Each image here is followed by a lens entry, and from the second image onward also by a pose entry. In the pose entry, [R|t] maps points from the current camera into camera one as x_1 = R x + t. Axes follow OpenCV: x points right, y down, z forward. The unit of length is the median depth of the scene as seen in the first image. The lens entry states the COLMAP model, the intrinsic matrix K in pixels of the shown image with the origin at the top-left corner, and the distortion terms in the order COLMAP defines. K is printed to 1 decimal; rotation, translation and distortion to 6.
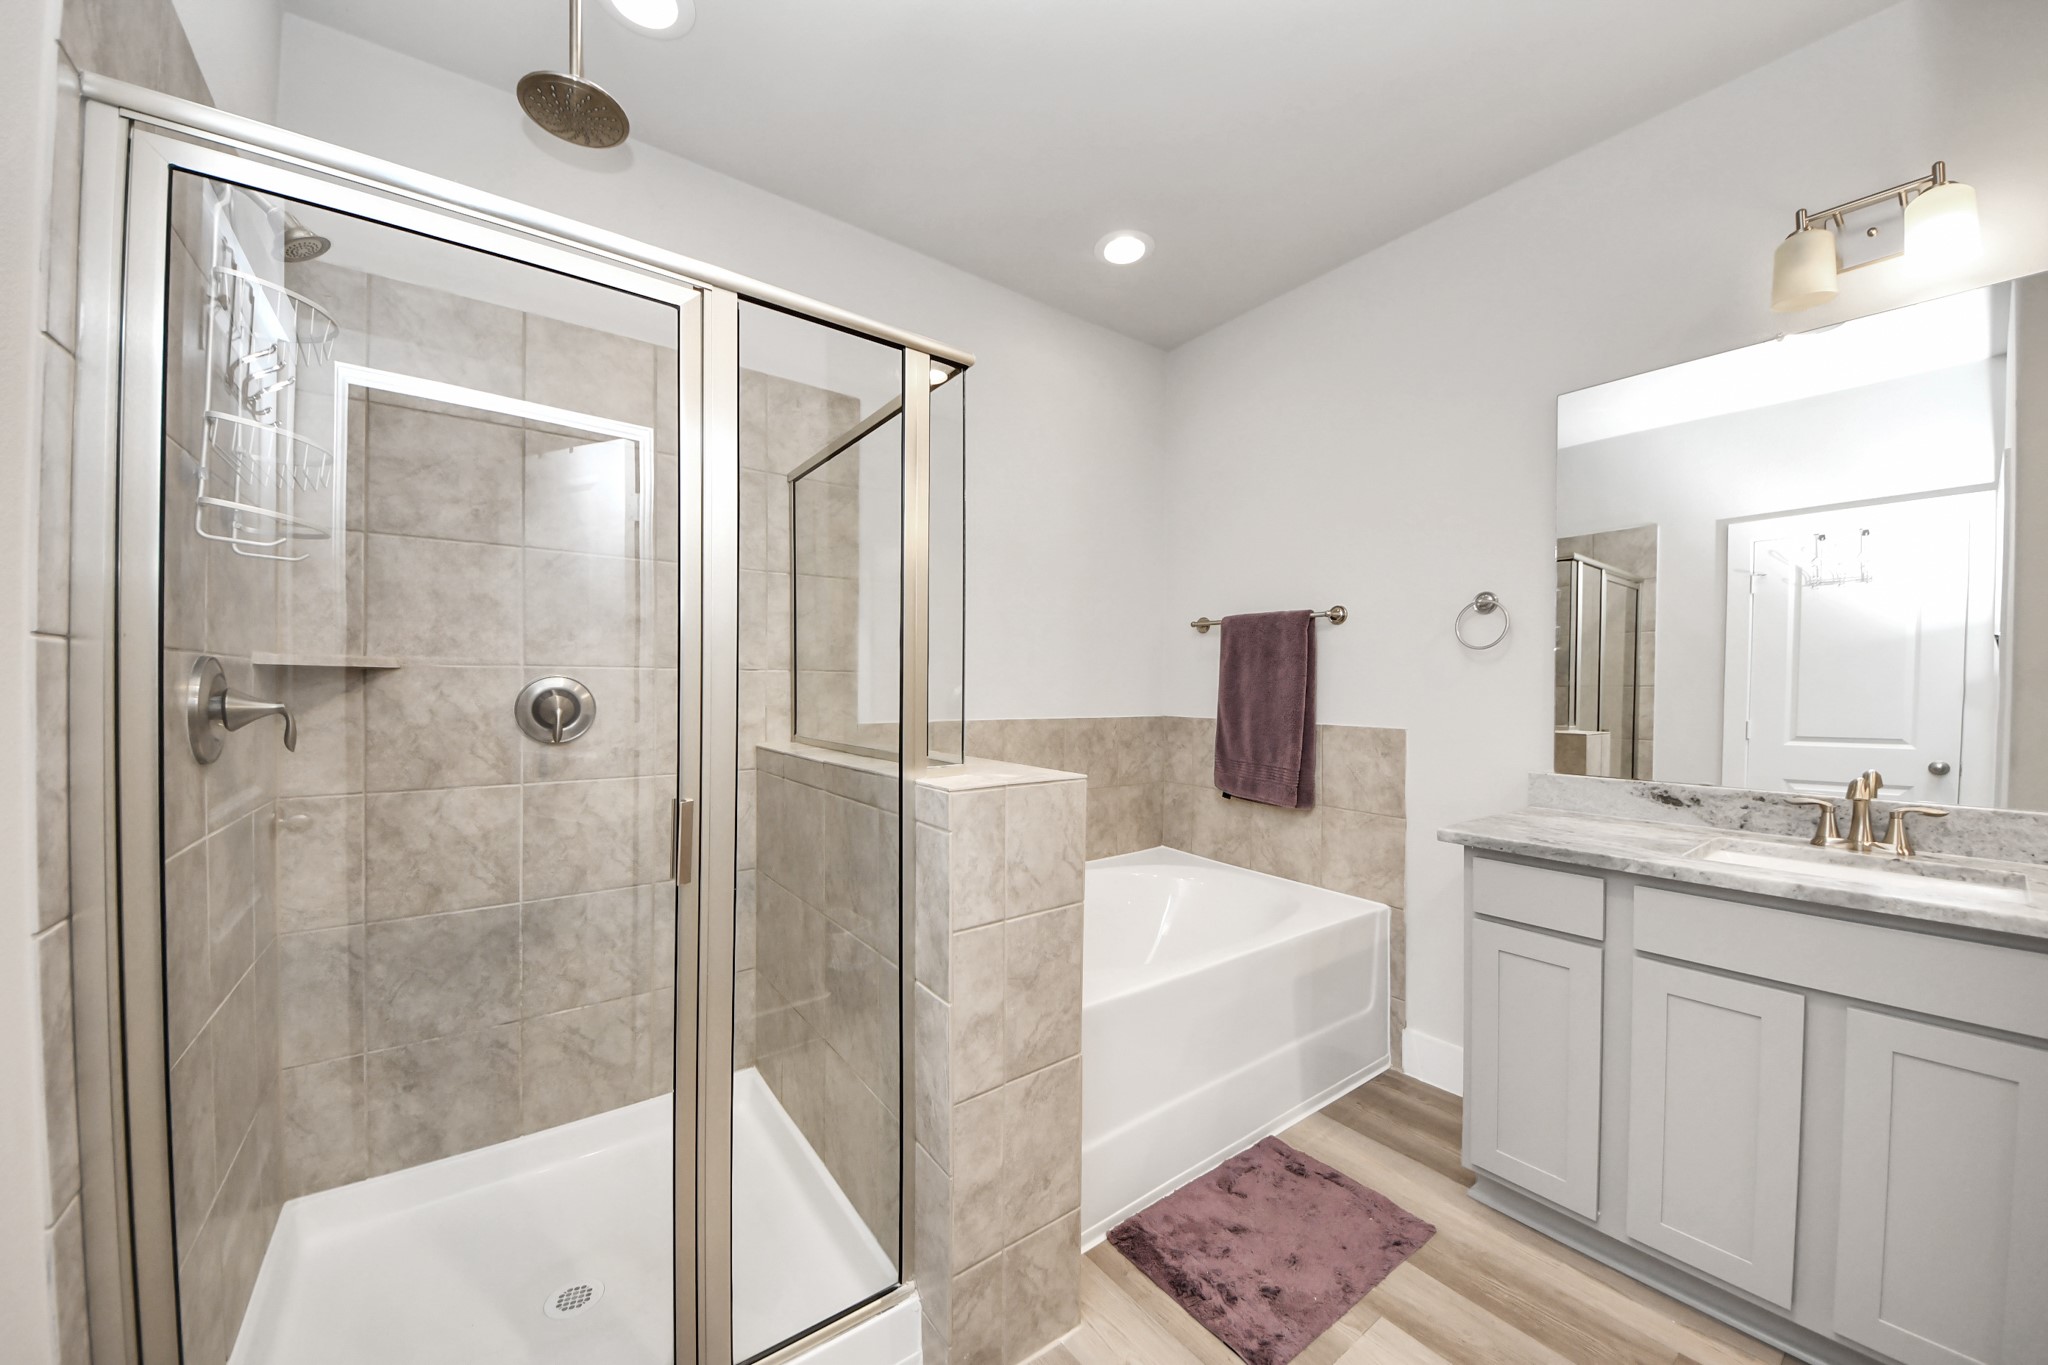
lens RADIAL K [[728.6, 0, 1019.4], [0, 728.6, 682.9], [0, 0, 1]] dist [0.057727, -0.035948]
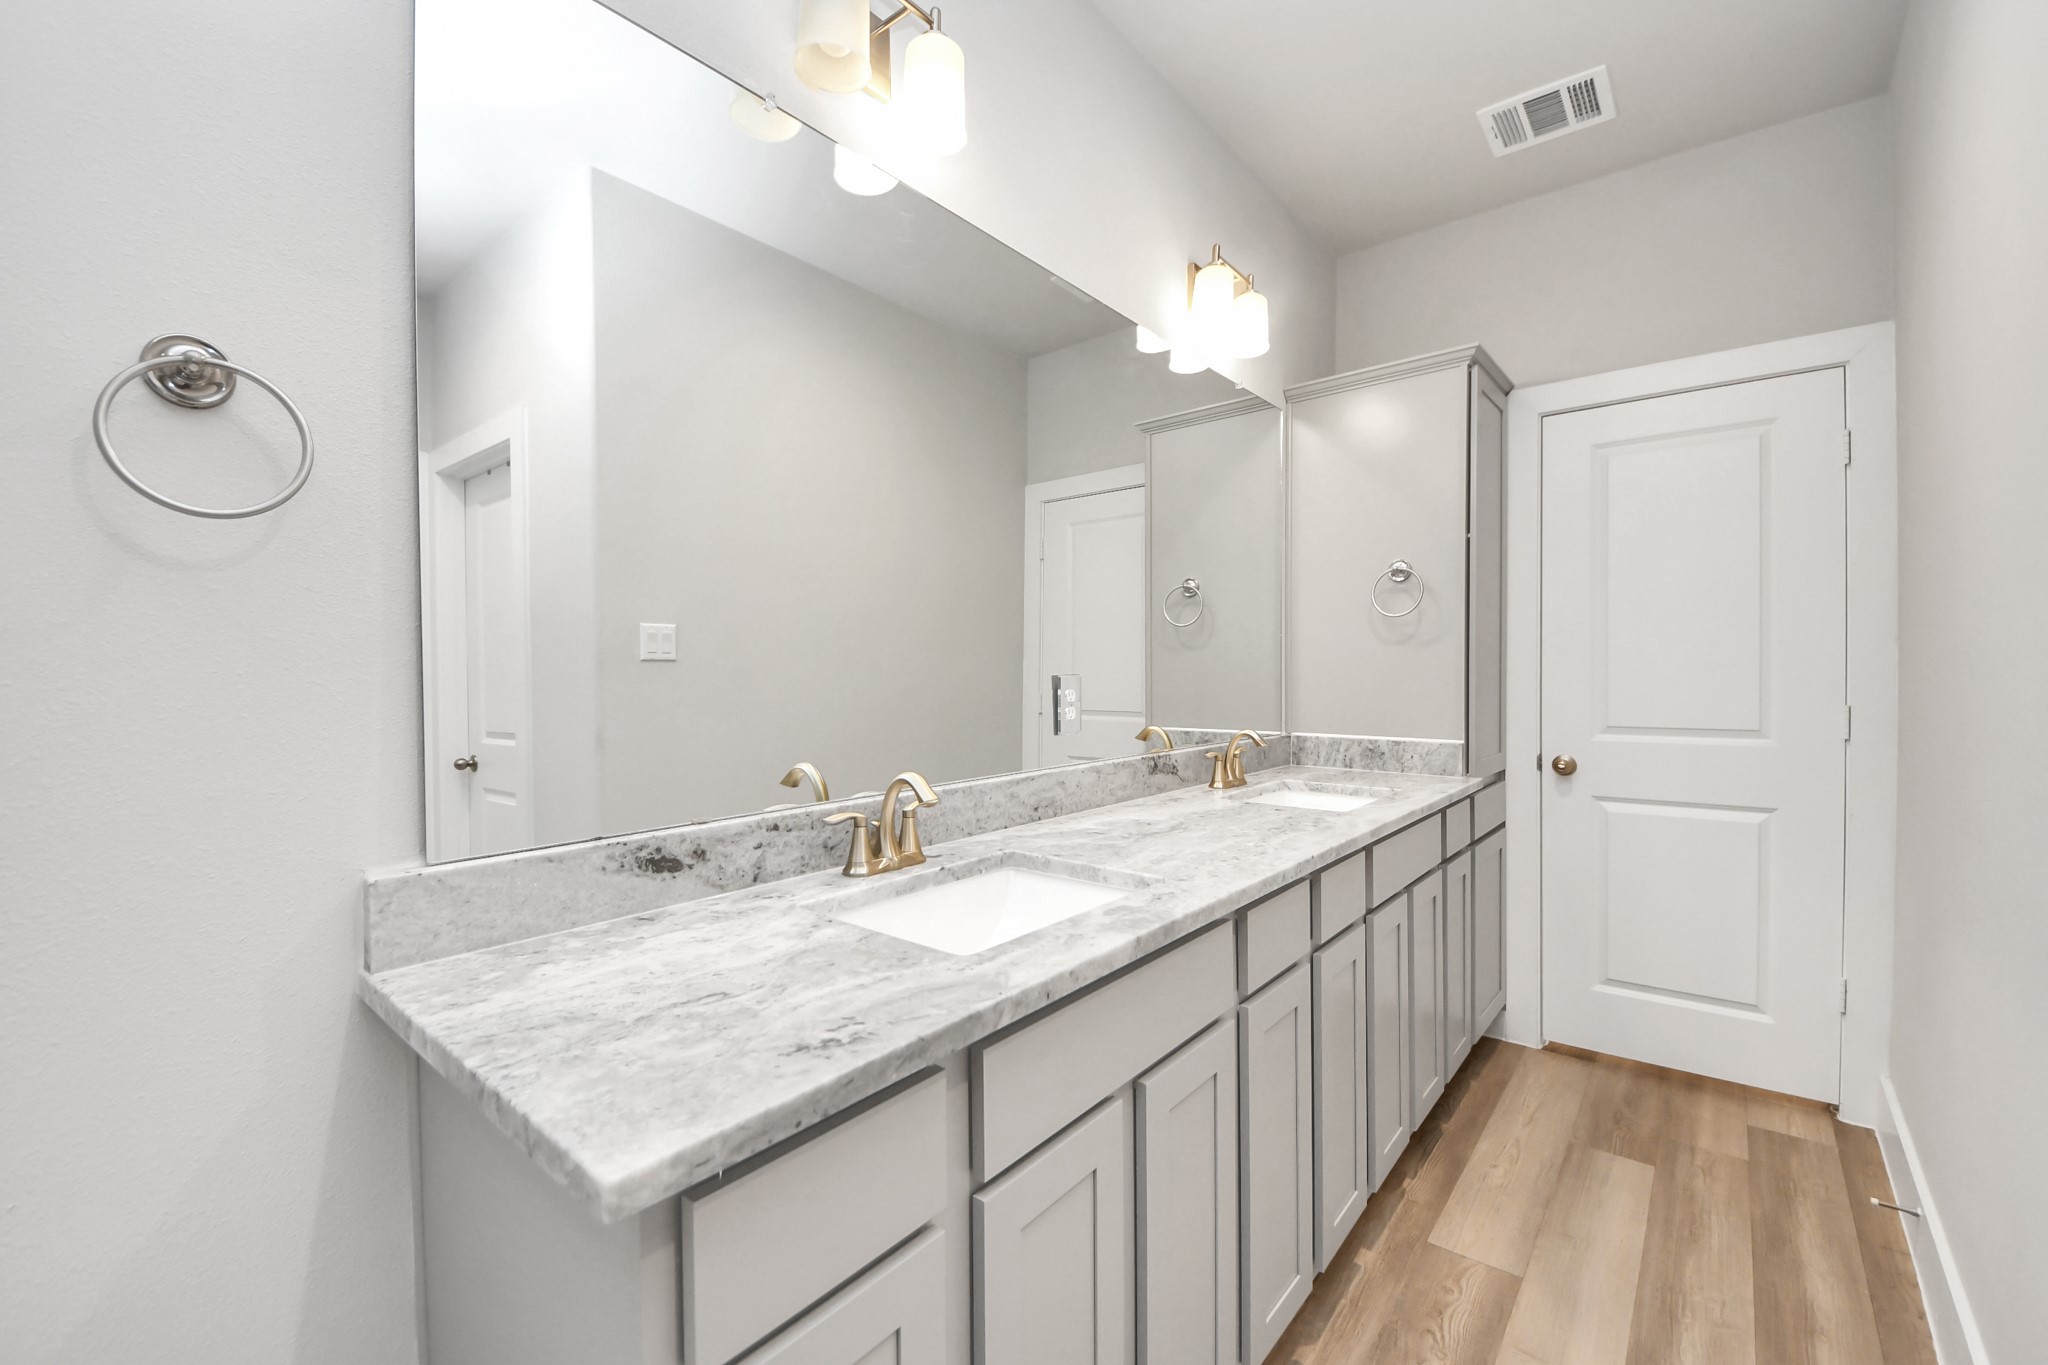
lens RADIAL K [[843.6, 0, 1024.0], [0, 843.6, 682.5], [0, 0, 1]] dist [0.000404, 0.000036]
pose [[-0.240906, -0.014676, 0.970437, 0.201936], [0.008987, 0.999809, 0.017351, 0.018231], [-0.970507, 0.012901, -0.240728, 0.763897]]
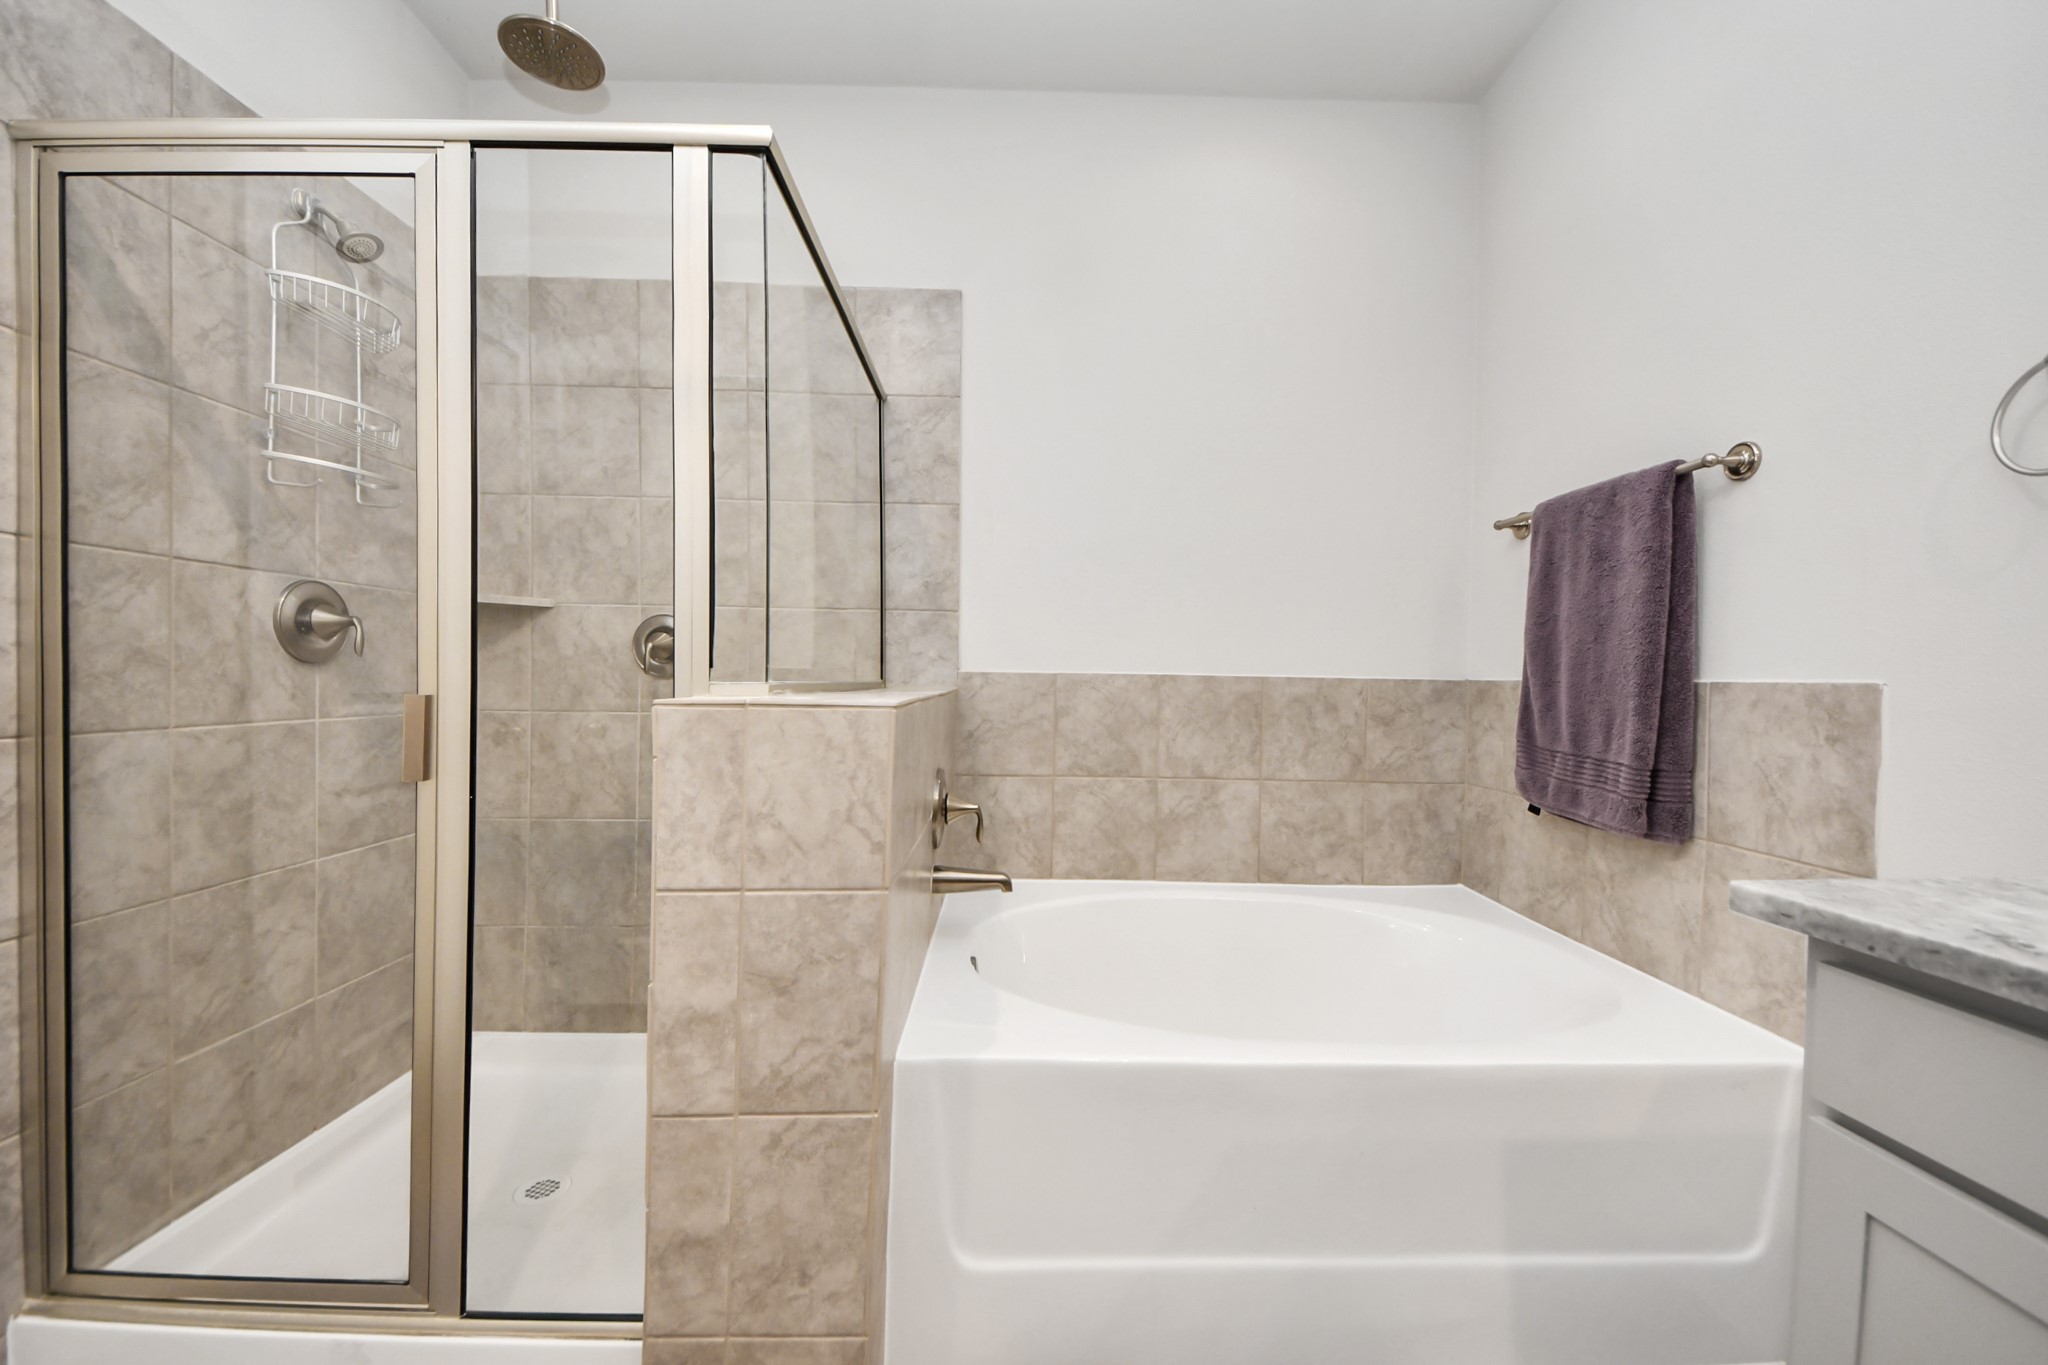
lens RADIAL K [[776.6, 0, 1024.0], [0, 776.6, 682.5], [0, 0, 1]] dist [0.037265, -0.023190]
pose [[0.818283, 0.009898, -0.574730, 0.400617], [-0.009390, 0.999948, 0.003851, 0.070559], [0.574739, 0.002245, 0.818334, 0.328571]]
